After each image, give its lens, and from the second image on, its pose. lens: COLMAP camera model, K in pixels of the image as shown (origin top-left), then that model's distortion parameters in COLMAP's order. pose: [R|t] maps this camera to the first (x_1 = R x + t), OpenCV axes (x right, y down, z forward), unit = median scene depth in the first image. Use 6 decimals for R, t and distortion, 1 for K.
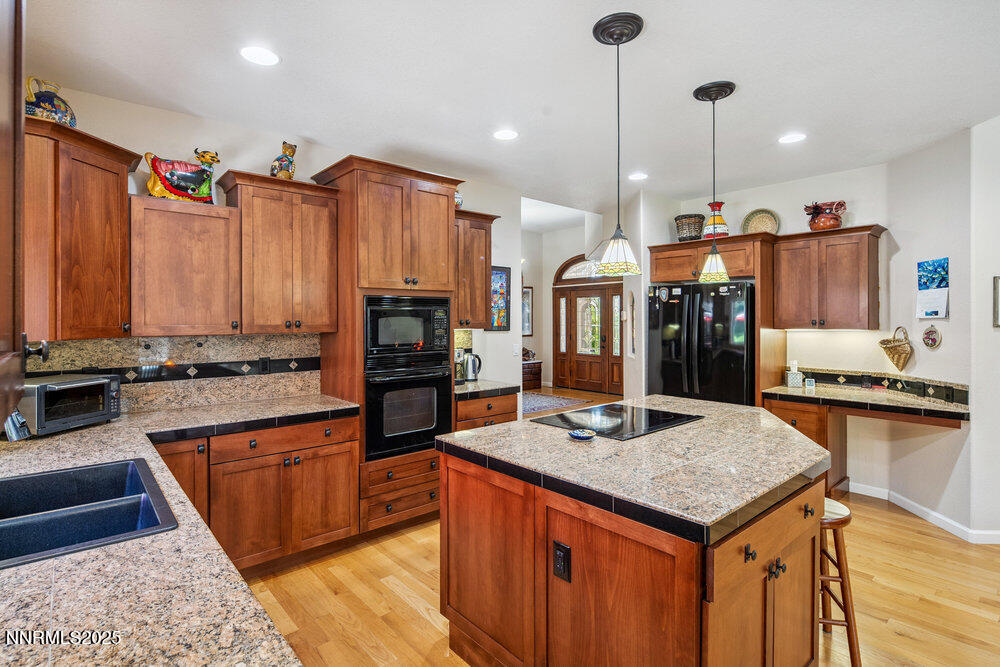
lens RADIAL K [[500.2, 0, 497.7], [0, 500.2, 316.3], [0, 0, 1]] dist [0.001215, 0.000022]
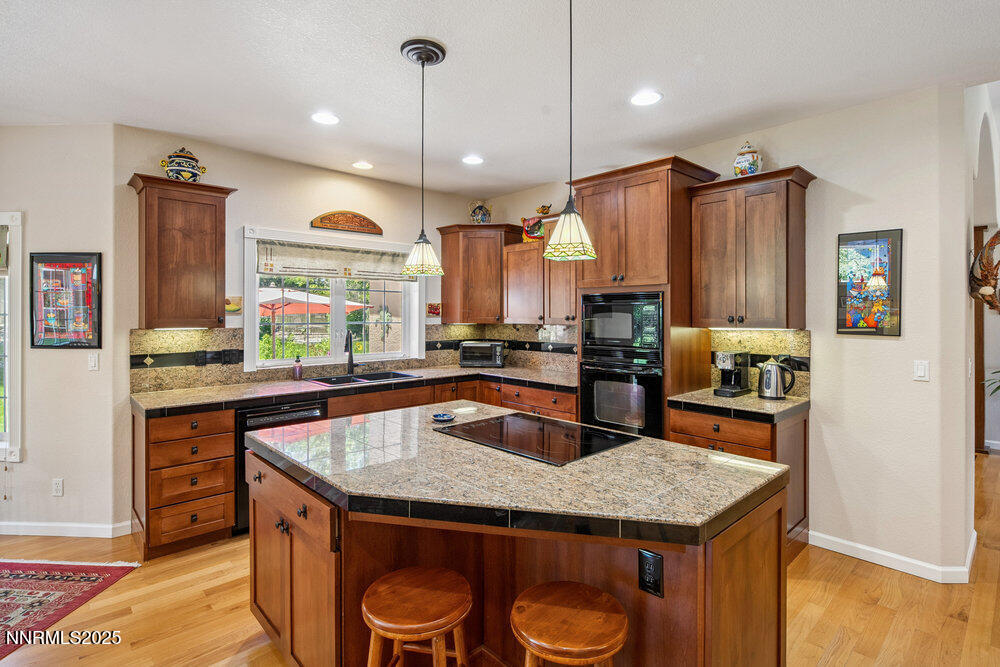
lens RADIAL K [[500.2, 0, 497.7], [0, 500.2, 316.3], [0, 0, 1]] dist [0.001215, 0.000022]
pose [[0.034196, 0.011037, -0.999354, 0.744034], [0.003995, 0.999930, 0.011180, -0.003885], [0.999407, -0.004375, 0.034150, 0.623640]]
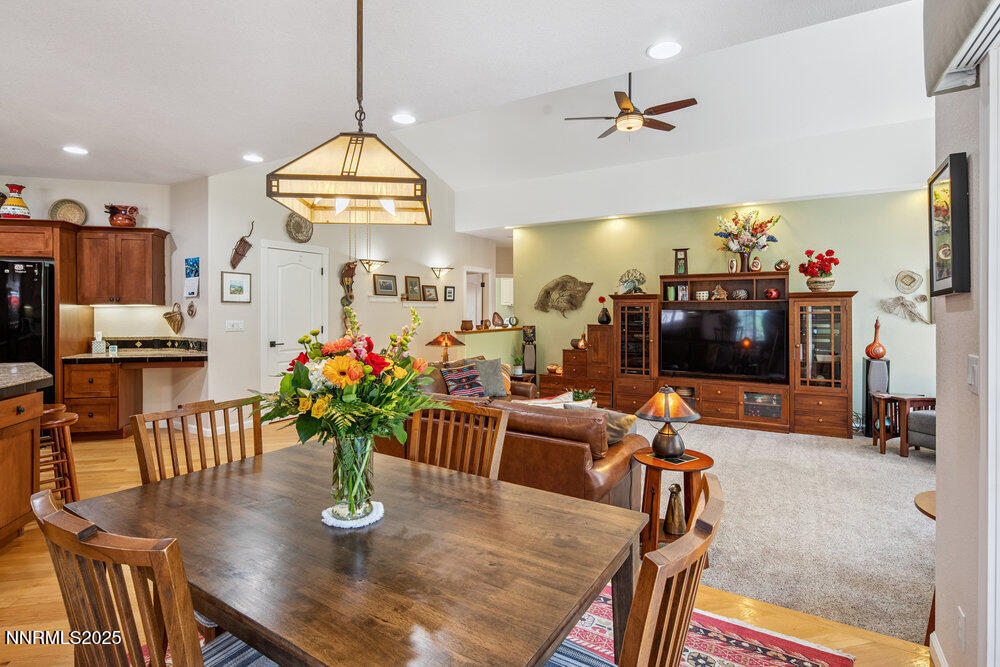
lens RADIAL K [[485.4, 0, 491.9], [0, 485.4, 312.3], [0, 0, 1]] dist [-0.002629, -0.000612]
pose [[0.455247, -0.001860, 0.890363, -0.017540], [-0.008083, 0.999948, 0.006222, 0.032293], [-0.890328, -0.010030, 0.455209, -0.437762]]
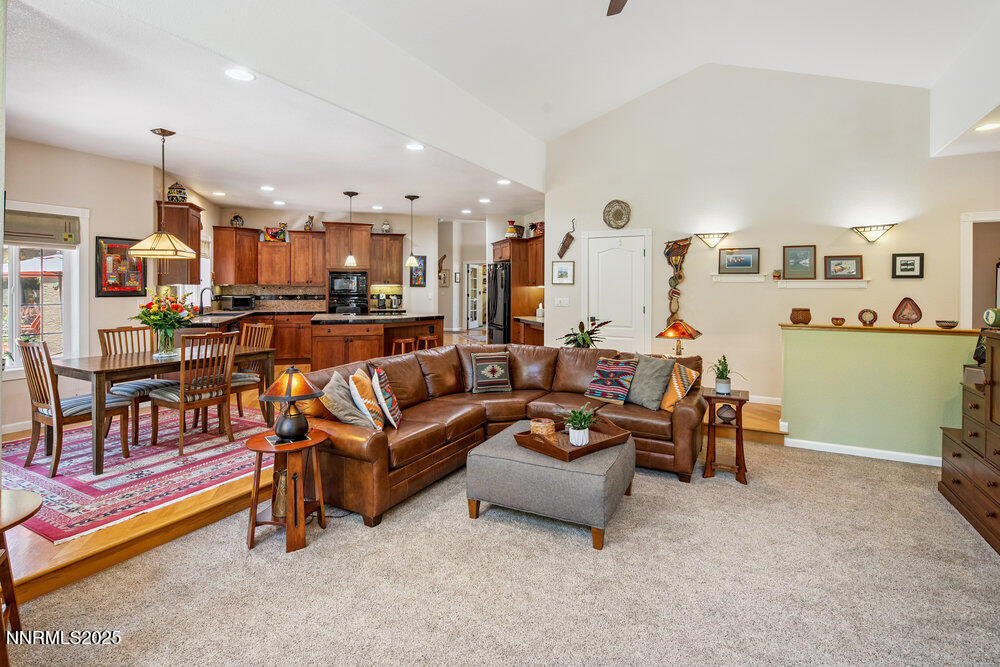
lens RADIAL K [[490.3, 0, 497.1], [0, 490.3, 282.4], [0, 0, 1]] dist [-0.001017, -0.000082]
pose [[0.916784, 0.003834, -0.399365, 1.363810], [-0.004648, 0.999989, -0.001068, 0.015007], [0.399356, 0.002835, 0.916792, -0.906060]]
